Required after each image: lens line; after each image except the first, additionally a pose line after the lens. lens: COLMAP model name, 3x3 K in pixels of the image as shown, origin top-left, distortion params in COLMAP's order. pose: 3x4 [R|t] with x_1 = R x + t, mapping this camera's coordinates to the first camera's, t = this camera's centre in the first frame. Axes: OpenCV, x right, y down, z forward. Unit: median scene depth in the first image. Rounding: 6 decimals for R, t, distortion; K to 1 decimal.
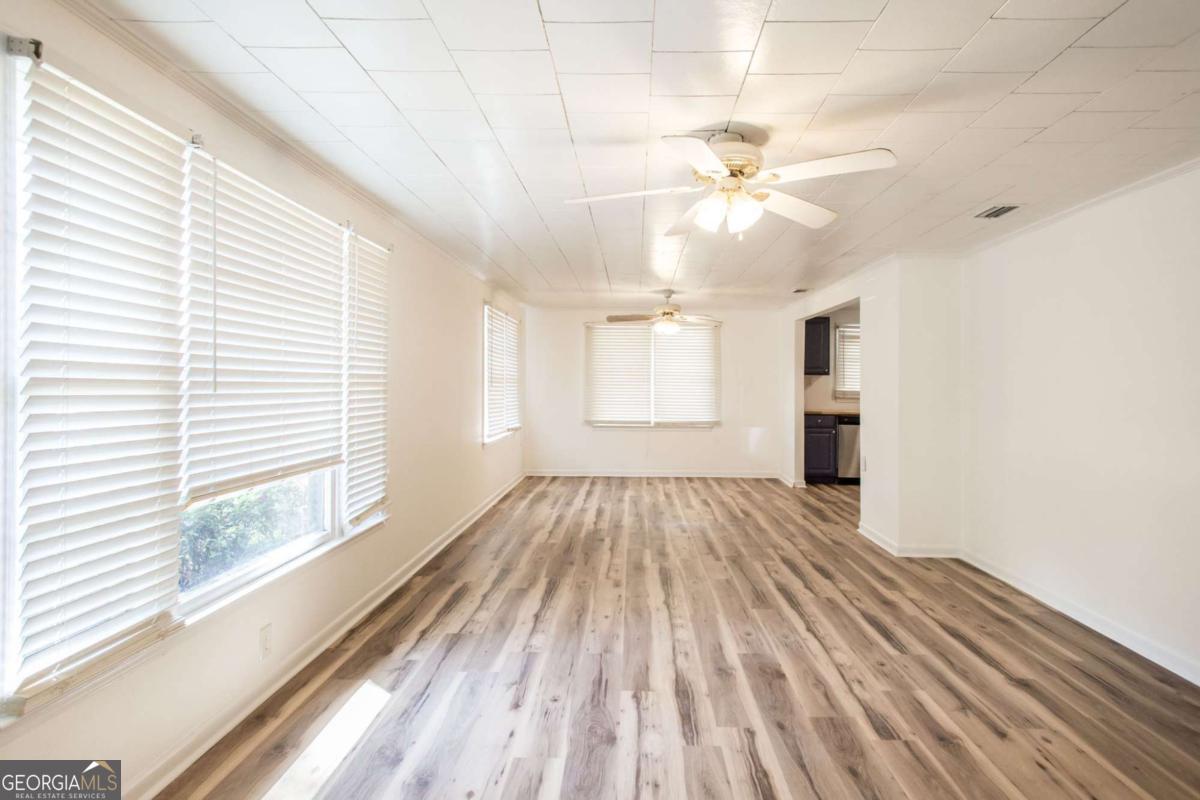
lens RADIAL K [[695.2, 0, 597.4], [0, 695.2, 350.4], [0, 0, 1]] dist [0.031642, -0.000601]
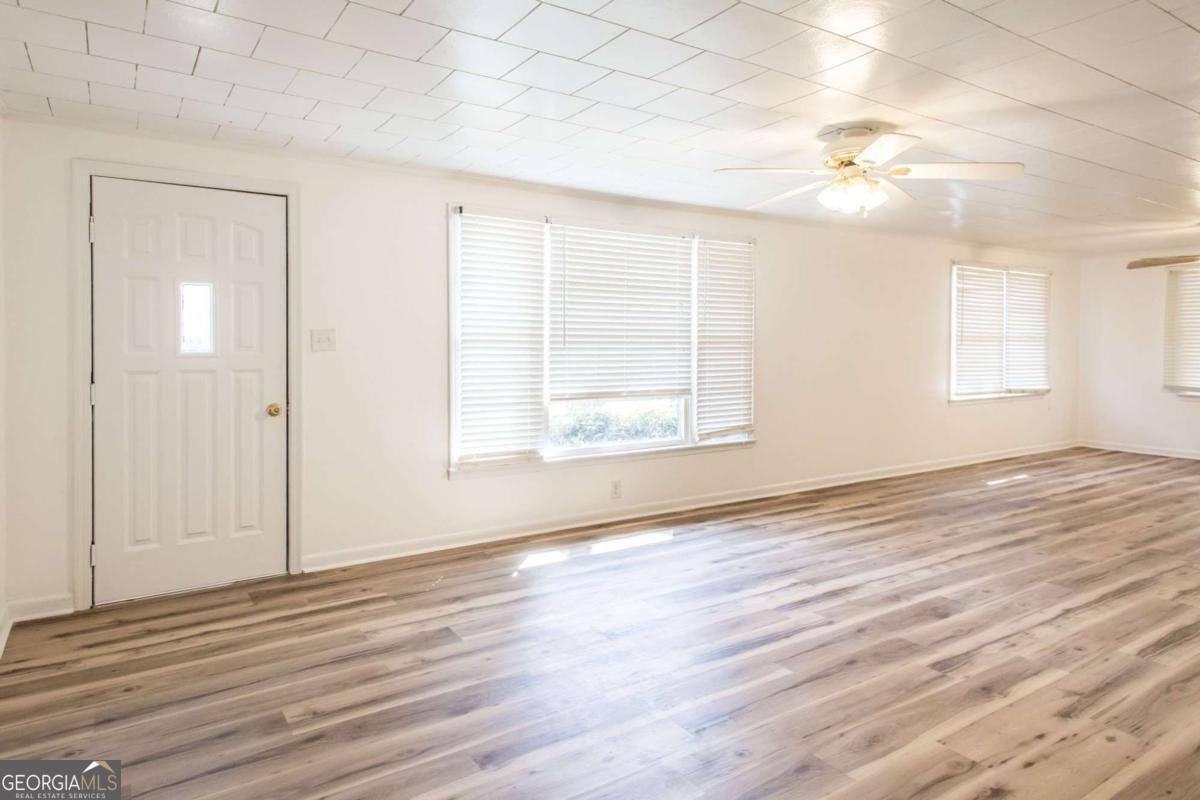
lens RADIAL K [[695.2, 0, 597.4], [0, 695.2, 350.4], [0, 0, 1]] dist [0.031642, -0.000601]
pose [[0.566177, 0.003891, -0.824274, 0.887608], [0.042285, 0.998535, 0.033758, 0.009011], [0.823198, -0.053967, 0.565183, 0.000657]]
